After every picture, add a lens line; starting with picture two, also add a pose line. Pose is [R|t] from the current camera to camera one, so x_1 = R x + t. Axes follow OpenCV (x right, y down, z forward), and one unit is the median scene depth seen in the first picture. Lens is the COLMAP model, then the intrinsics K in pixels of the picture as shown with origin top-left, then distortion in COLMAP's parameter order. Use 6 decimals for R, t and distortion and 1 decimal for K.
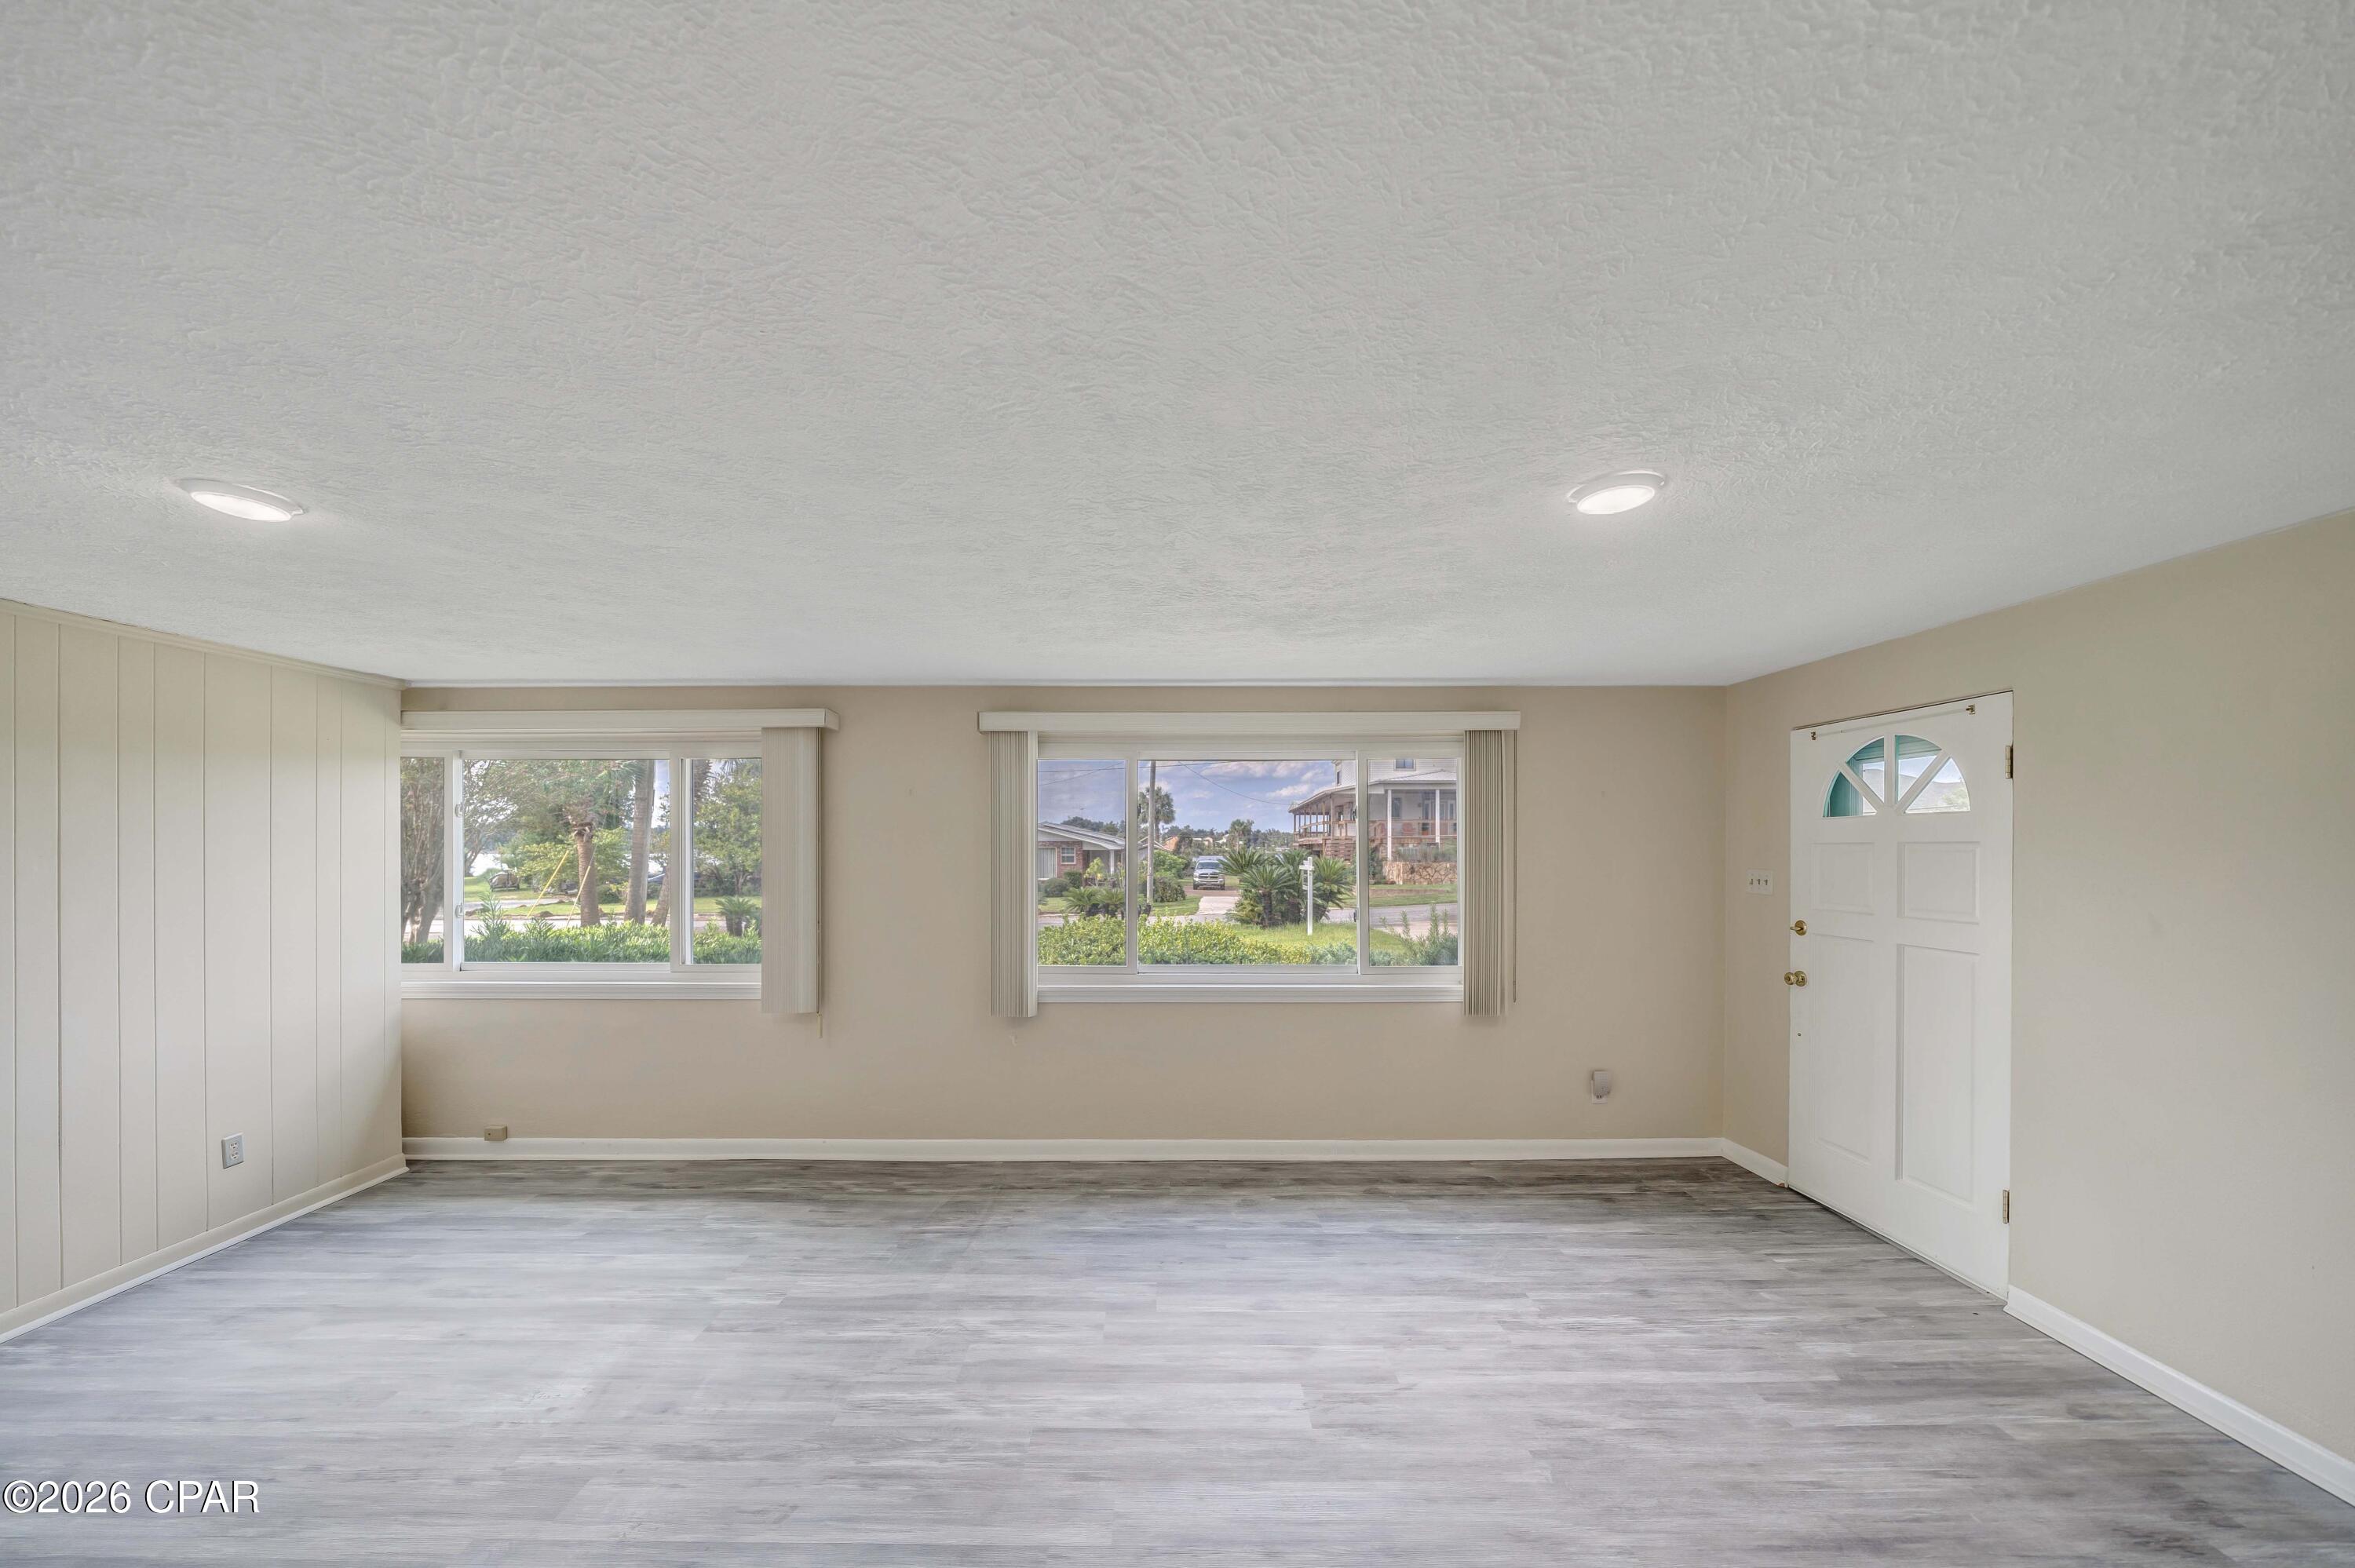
lens RADIAL K [[813.8, 0, 1159.1], [0, 813.8, 845.8], [0, 0, 1]] dist [-0.002346, 0.000127]
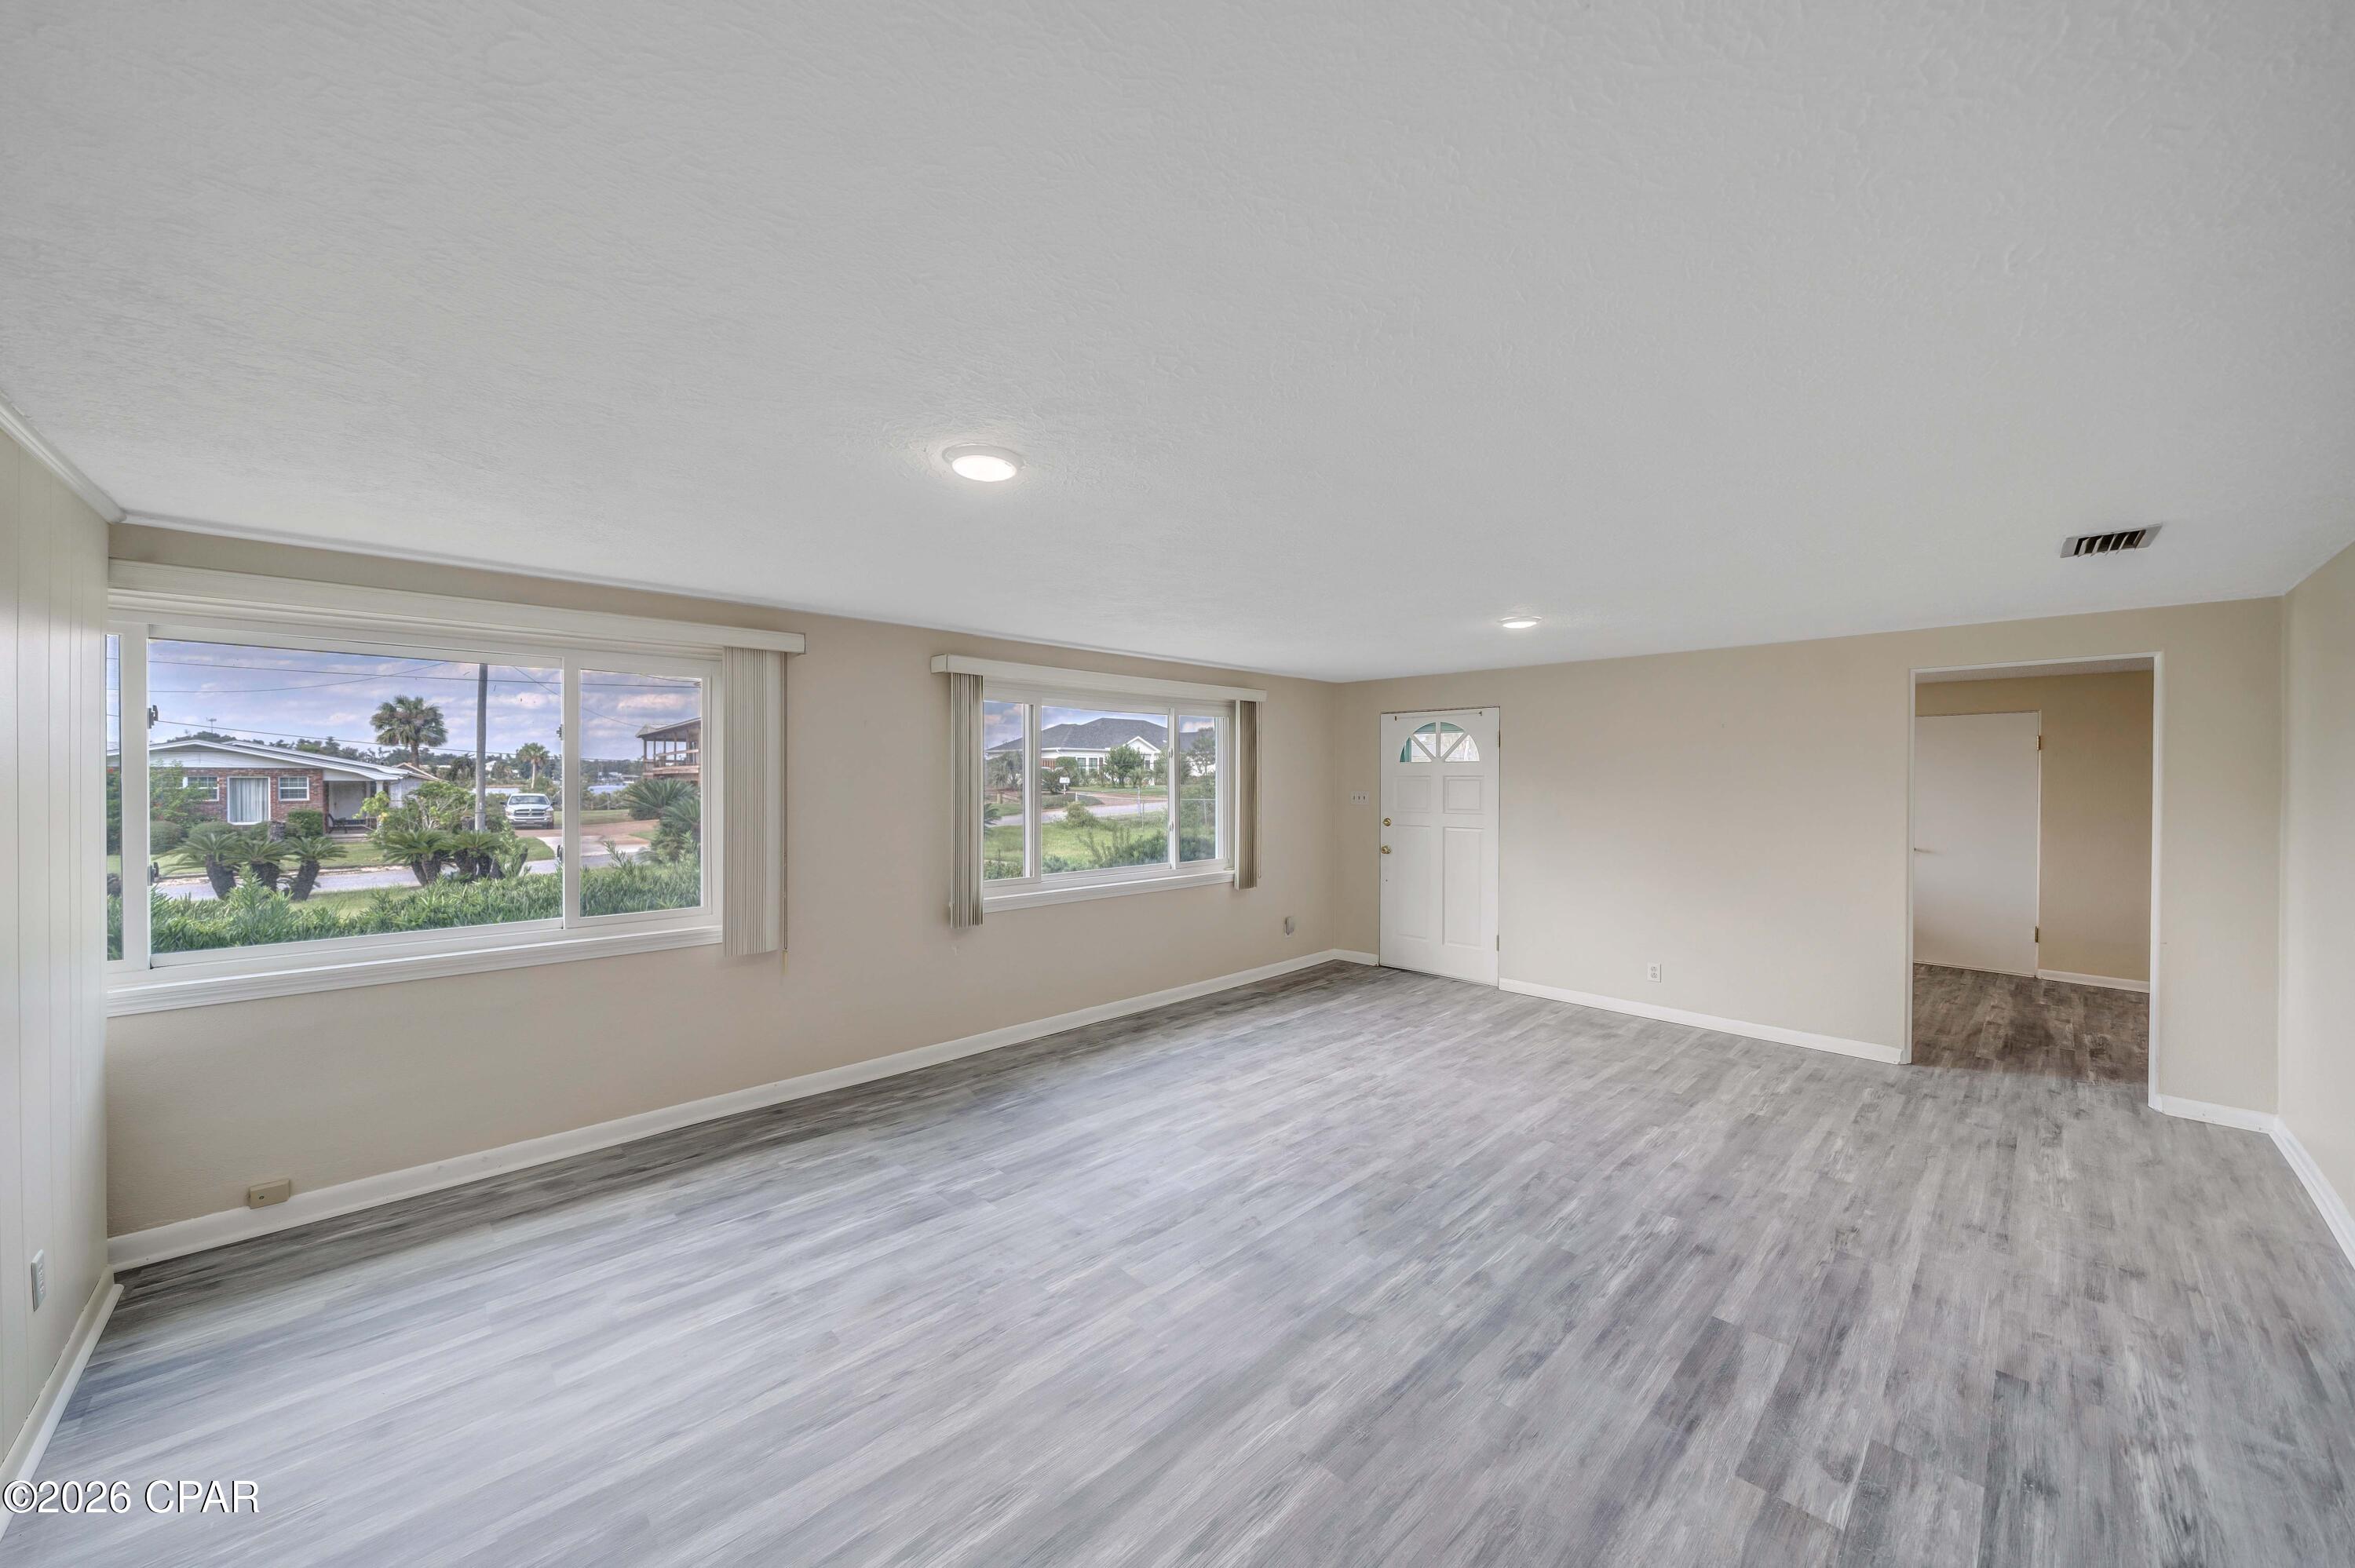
lens RADIAL K [[813.8, 0, 1116.9], [0, 813.8, 775.3], [0, 0, 1]] dist [-0.002346, 0.000127]
pose [[0.752187, 0.003479, 0.658941, -0.867207], [-0.002747, 0.999994, -0.002143, 0.001309], [-0.658944, -0.000198, 0.752192, 0.020444]]
